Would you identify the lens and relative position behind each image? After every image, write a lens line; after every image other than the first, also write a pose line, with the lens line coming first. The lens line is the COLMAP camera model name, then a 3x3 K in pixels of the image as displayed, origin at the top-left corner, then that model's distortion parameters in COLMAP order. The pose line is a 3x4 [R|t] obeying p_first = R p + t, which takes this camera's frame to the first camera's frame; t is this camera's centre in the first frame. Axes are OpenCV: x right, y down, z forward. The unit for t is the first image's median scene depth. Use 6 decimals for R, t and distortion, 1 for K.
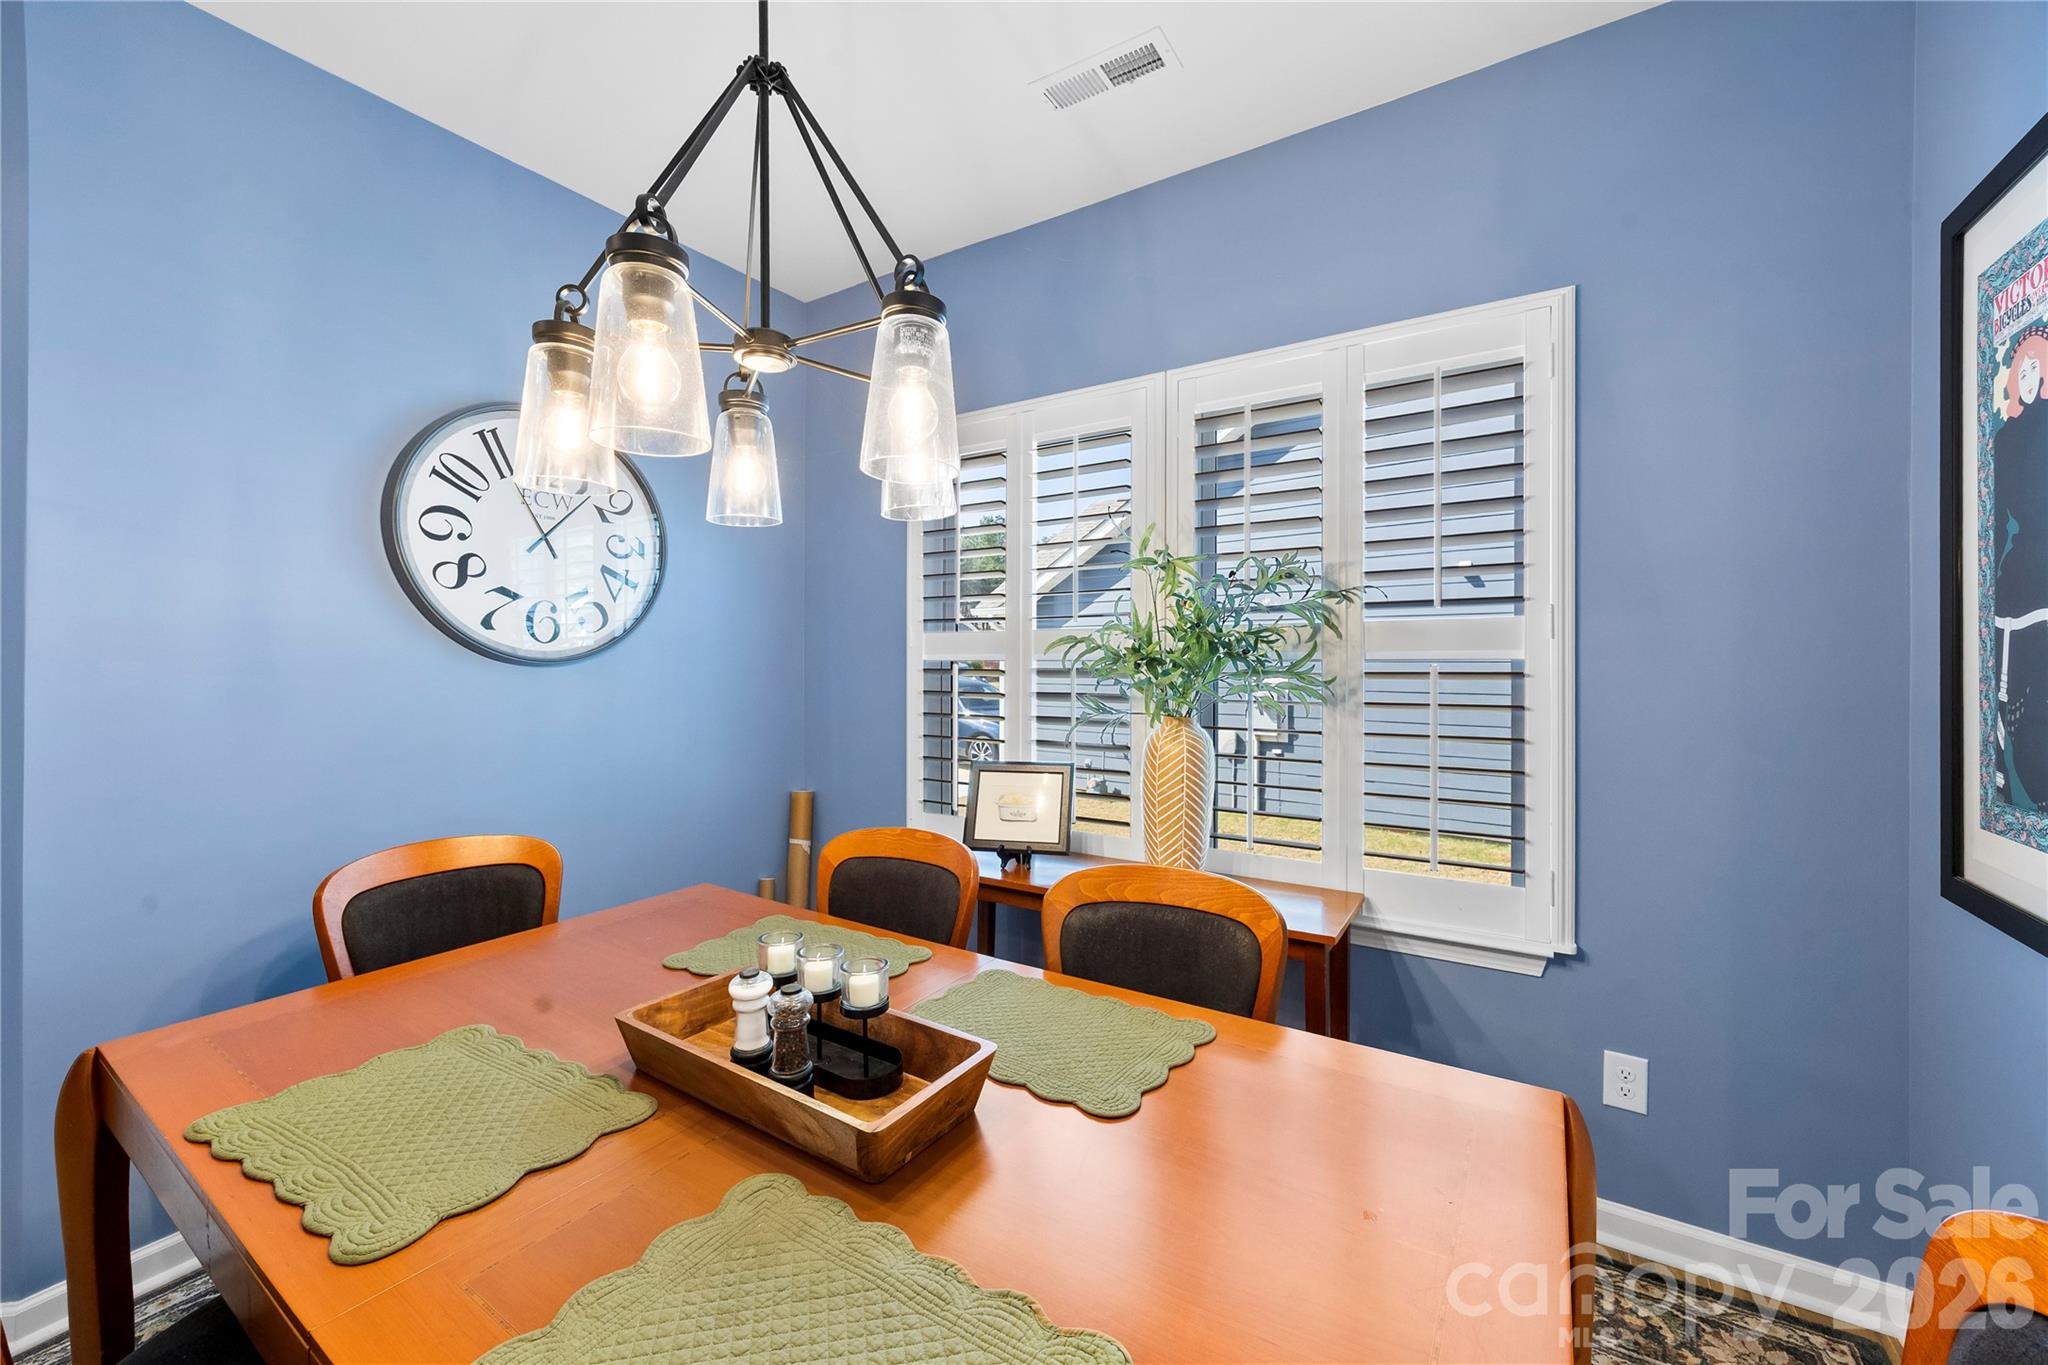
lens RADIAL K [[797.6, 0, 1025.4], [0, 797.6, 668.2], [0, 0, 1]] dist [0.007190, -0.001942]
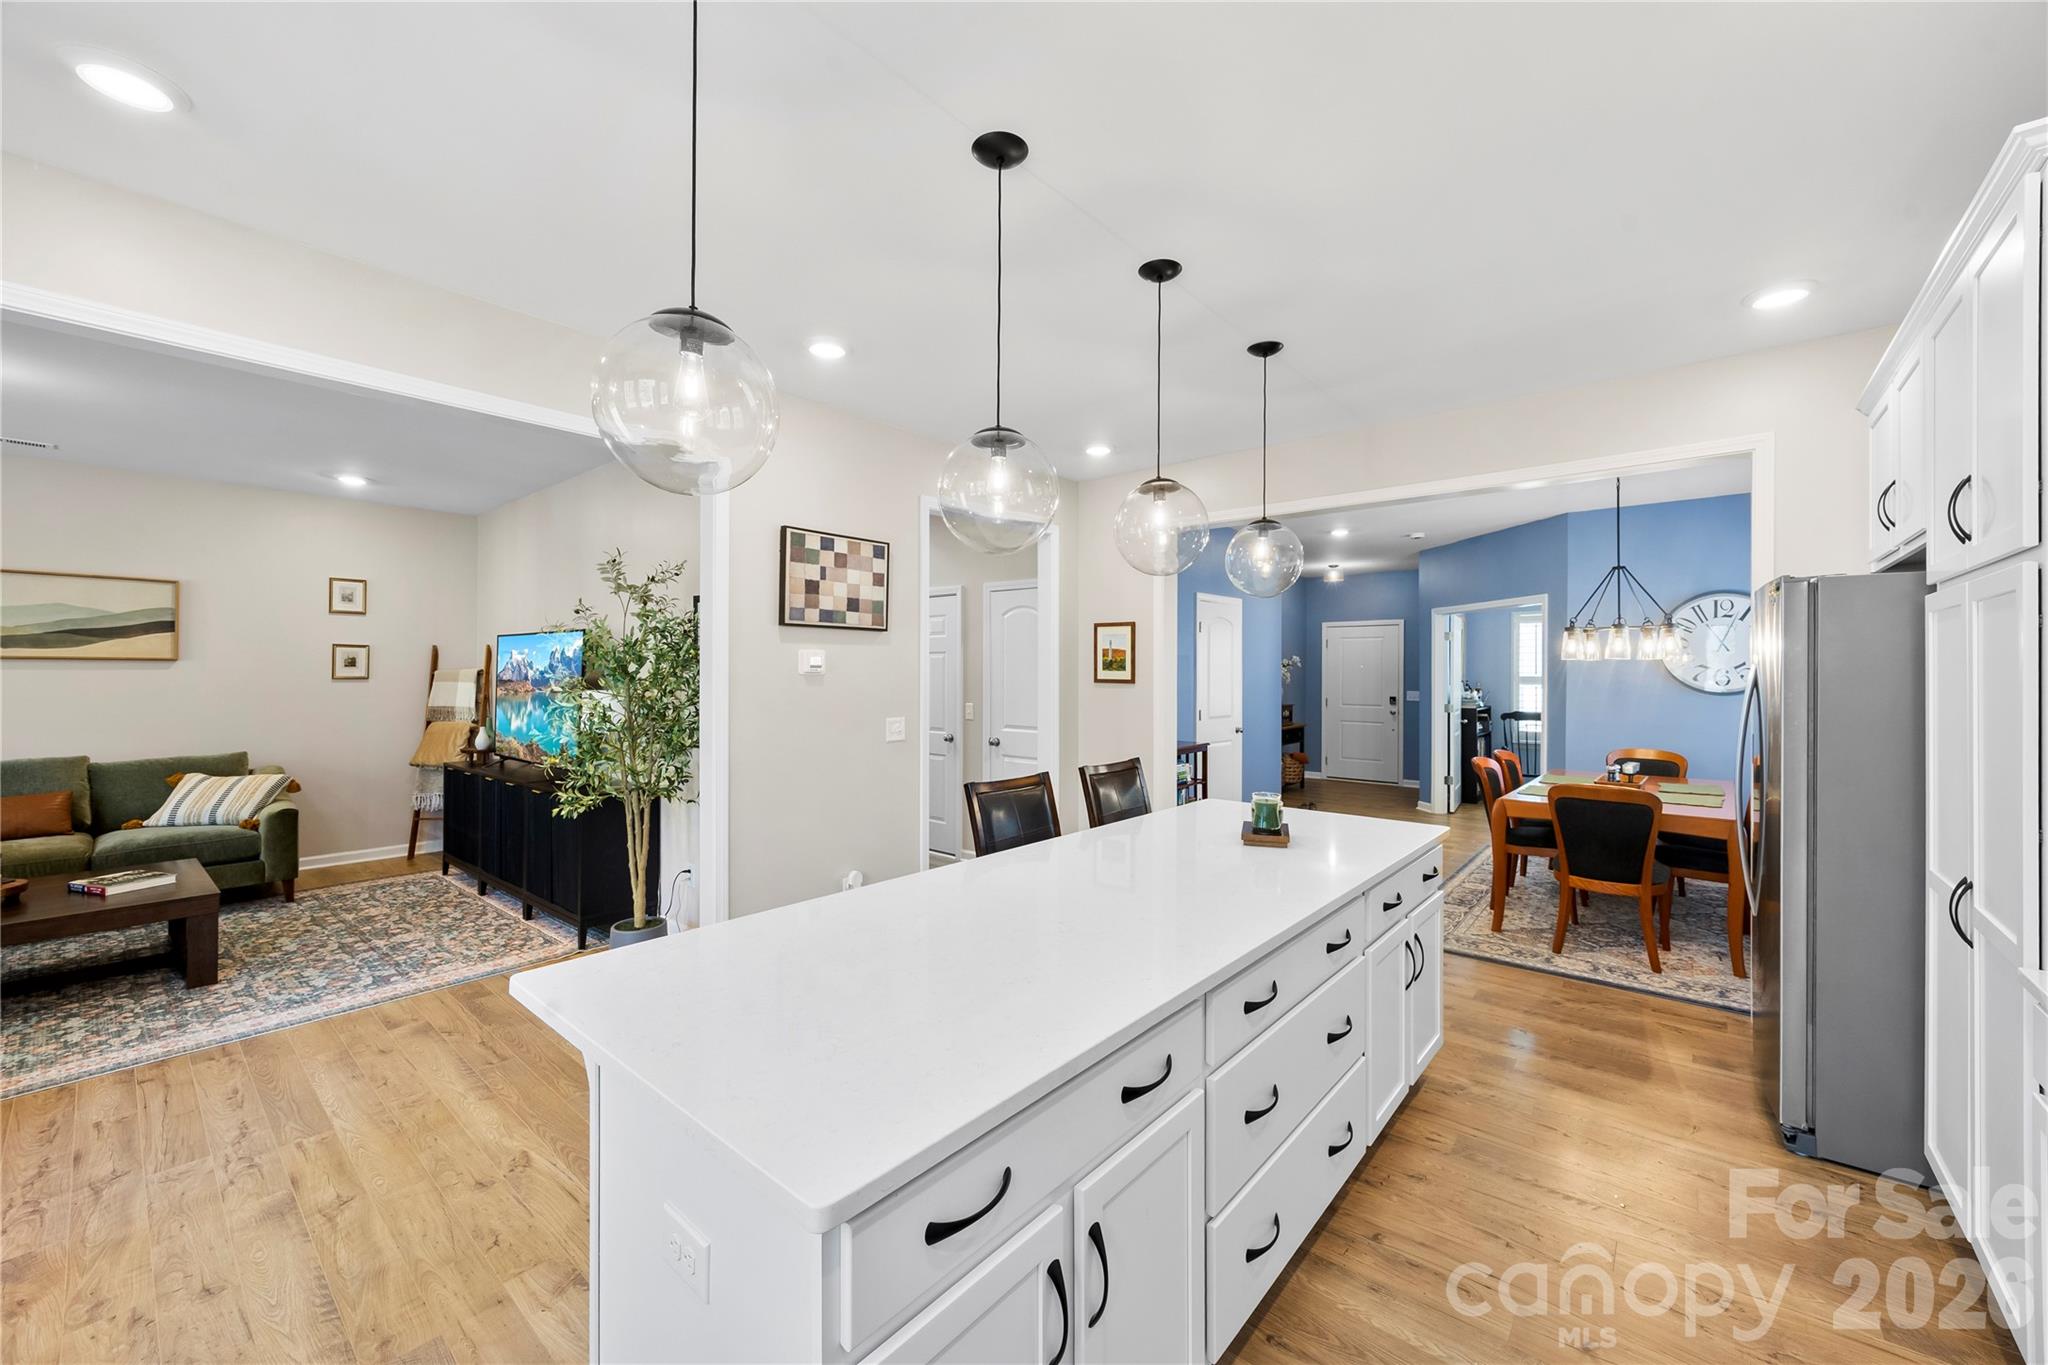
lens RADIAL K [[797.6, 0, 1028.2], [0, 797.6, 675.9], [0, 0, 1]] dist [0.007190, -0.001942]
pose [[-0.139017, 0.003498, -0.990284, 2.474614], [-0.016324, 0.999850, 0.005823, -0.050044], [0.990155, 0.016975, -0.138939, -0.893121]]
